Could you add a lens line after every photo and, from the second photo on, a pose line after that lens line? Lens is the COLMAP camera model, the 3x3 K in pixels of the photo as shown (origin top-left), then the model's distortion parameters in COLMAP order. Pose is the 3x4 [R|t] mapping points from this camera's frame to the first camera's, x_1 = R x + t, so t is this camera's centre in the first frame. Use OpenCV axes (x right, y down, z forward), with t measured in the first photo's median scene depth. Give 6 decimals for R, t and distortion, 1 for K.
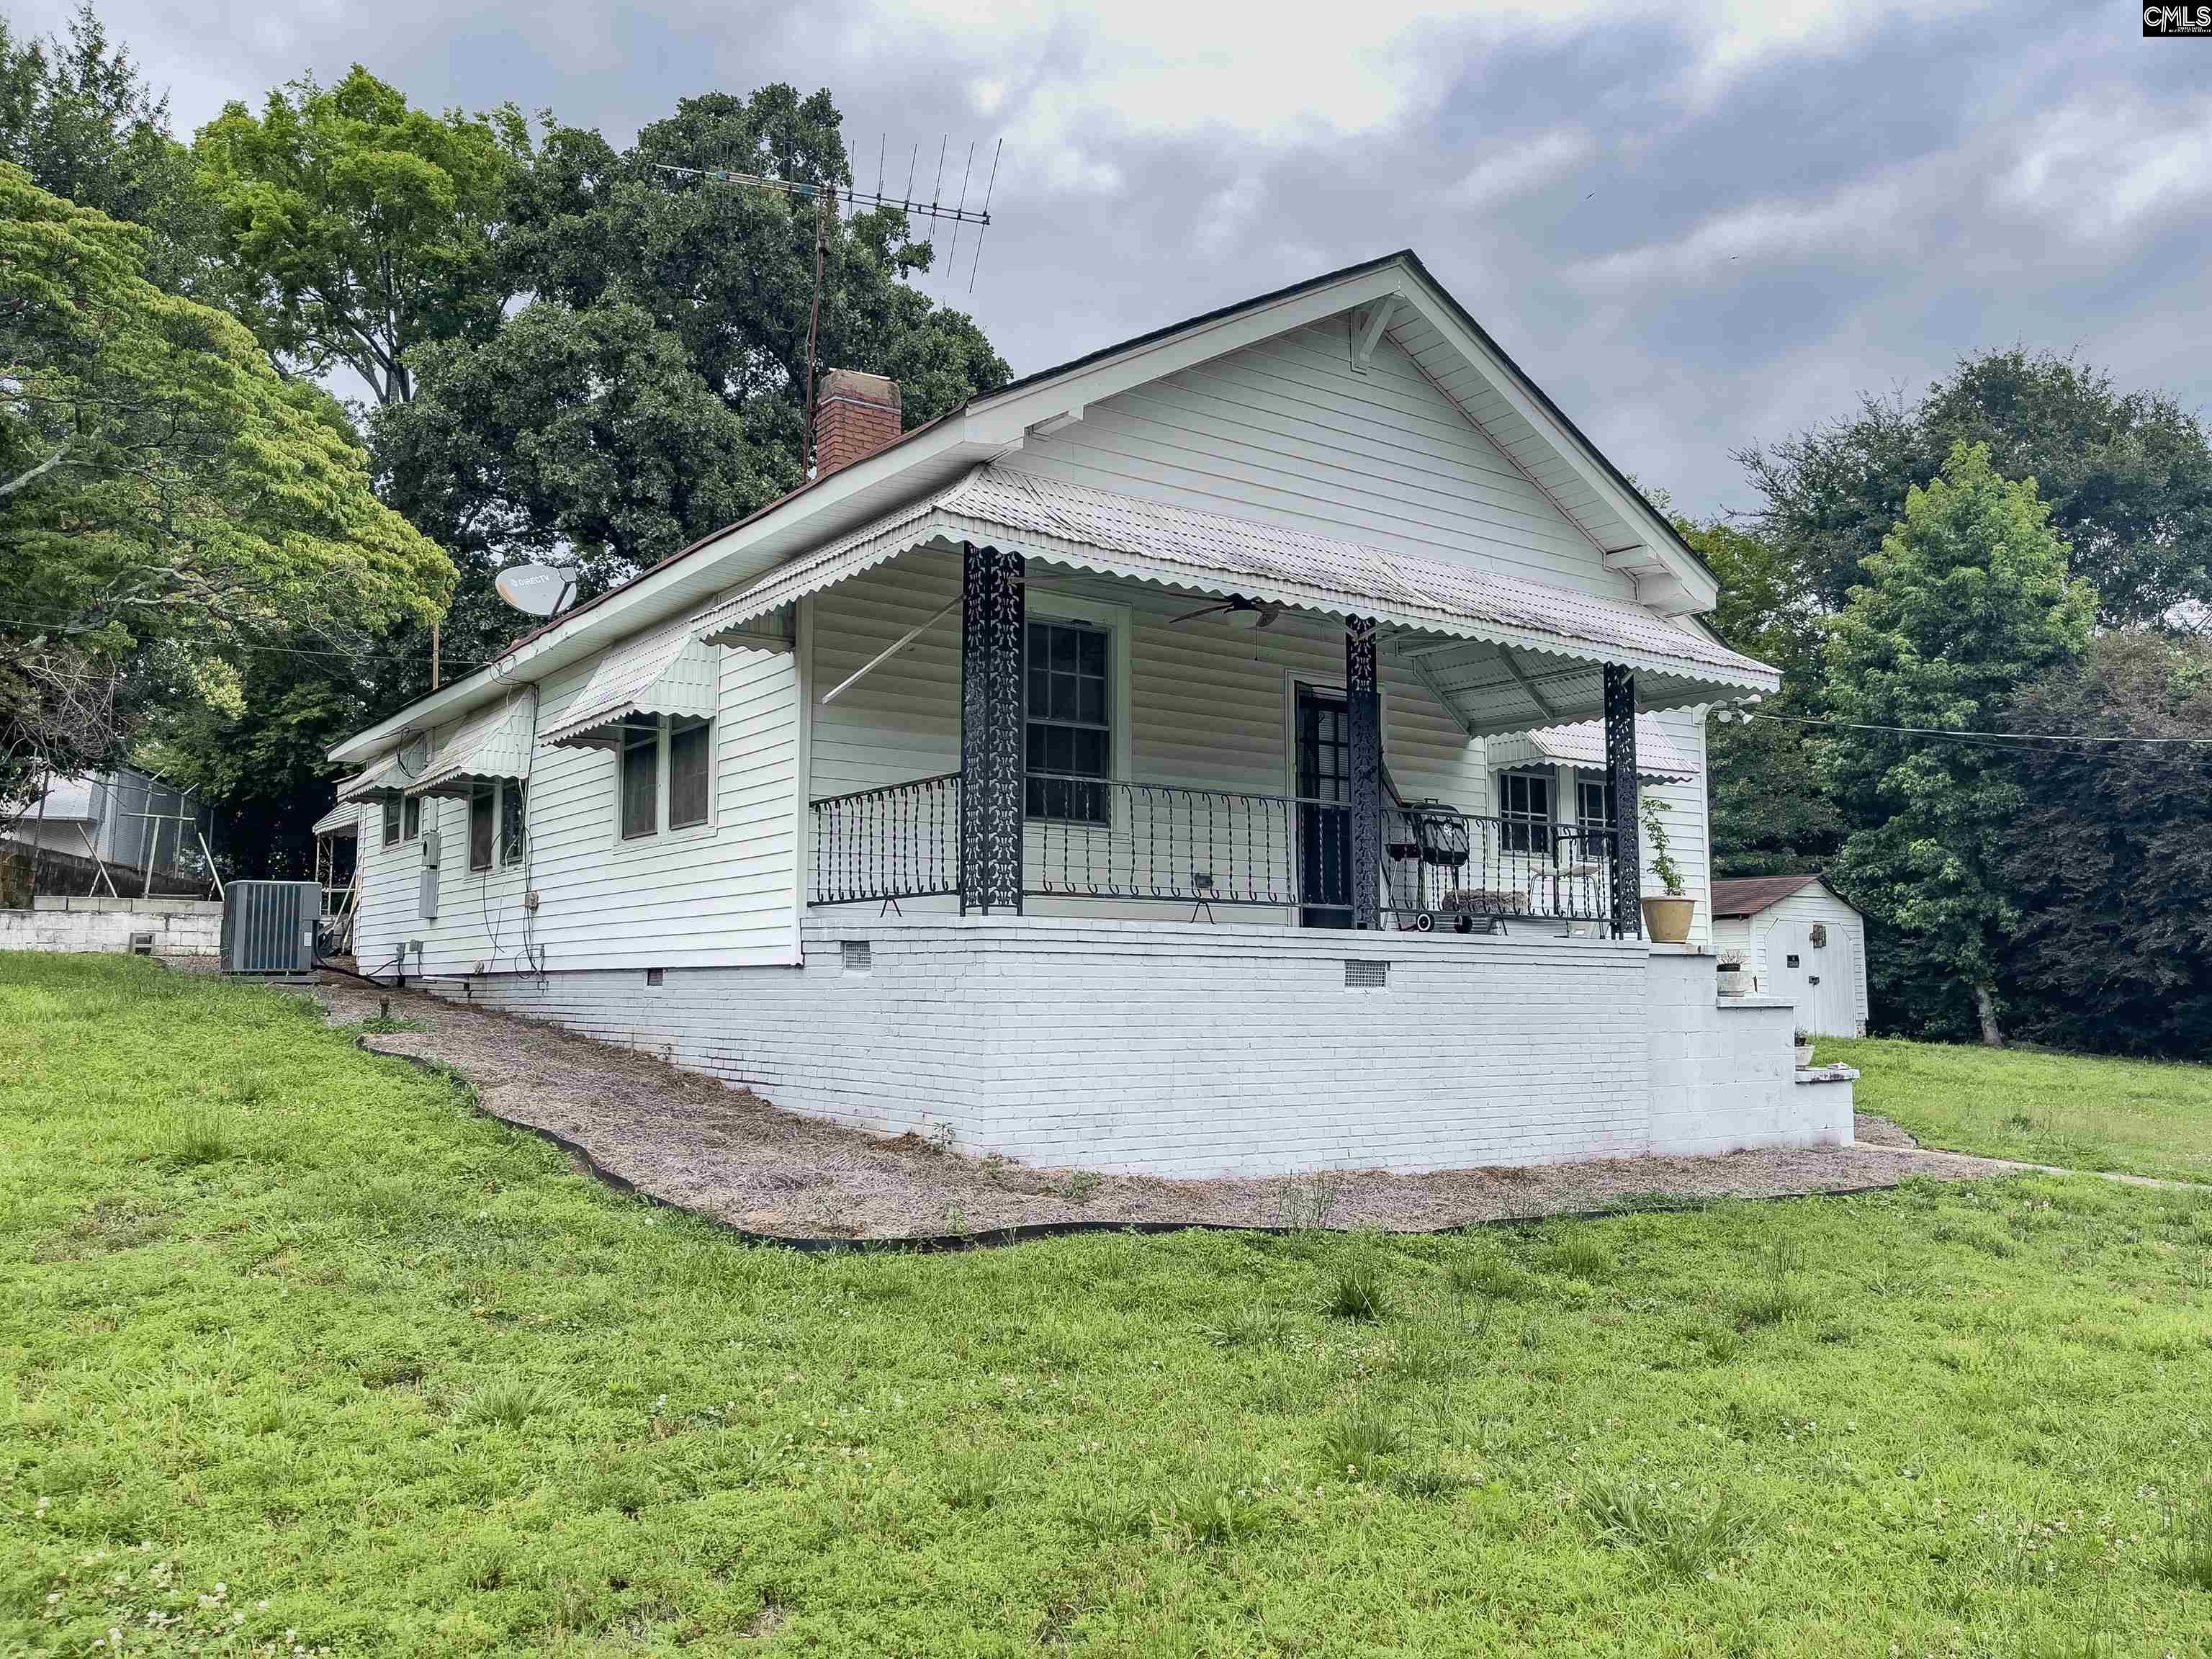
lens RADIAL K [[1595.9, 0, 1068.3], [0, 1595.9, 817.6], [0, 0, 1]] dist [0.002279, 0.001116]
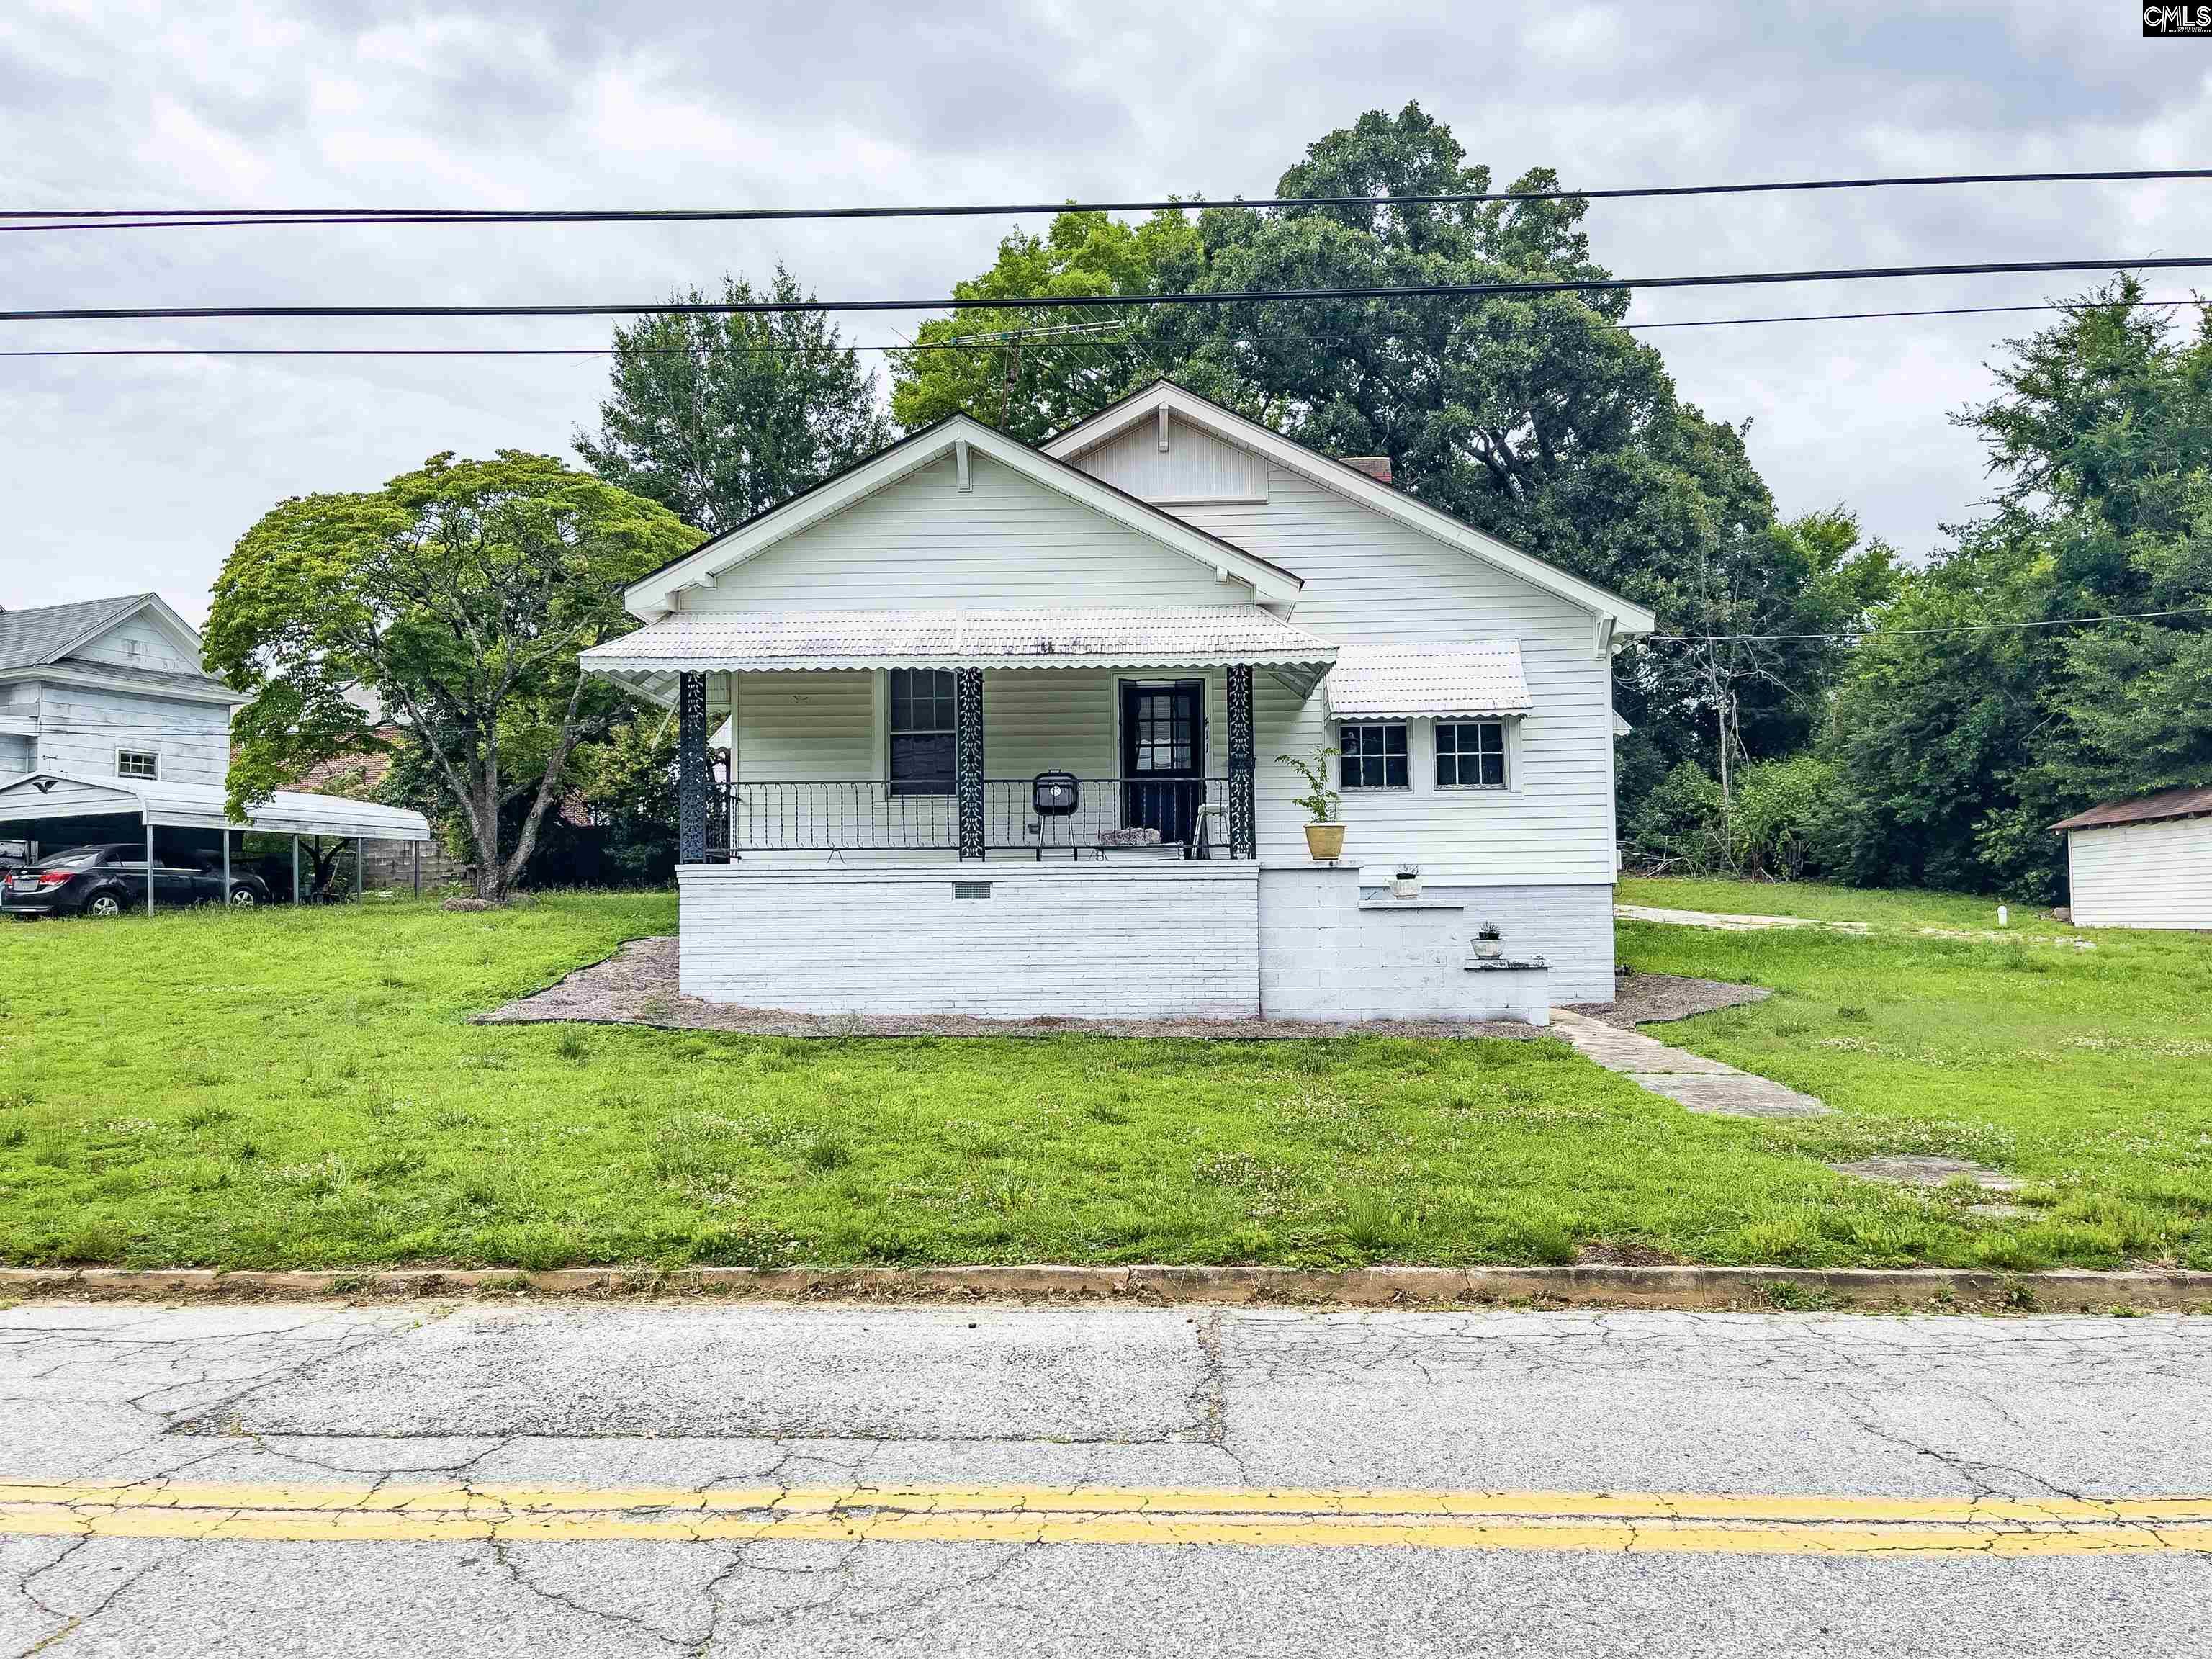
lens RADIAL K [[1595.9, 0, 1068.3], [0, 1595.9, 817.6], [0, 0, 1]] dist [0.002279, 0.001116]
pose [[0.808235, -0.061187, -0.585673, 0.384186], [0.078827, 0.996878, 0.004635, 0.009380], [0.583561, -0.049913, 0.810534, -0.060269]]
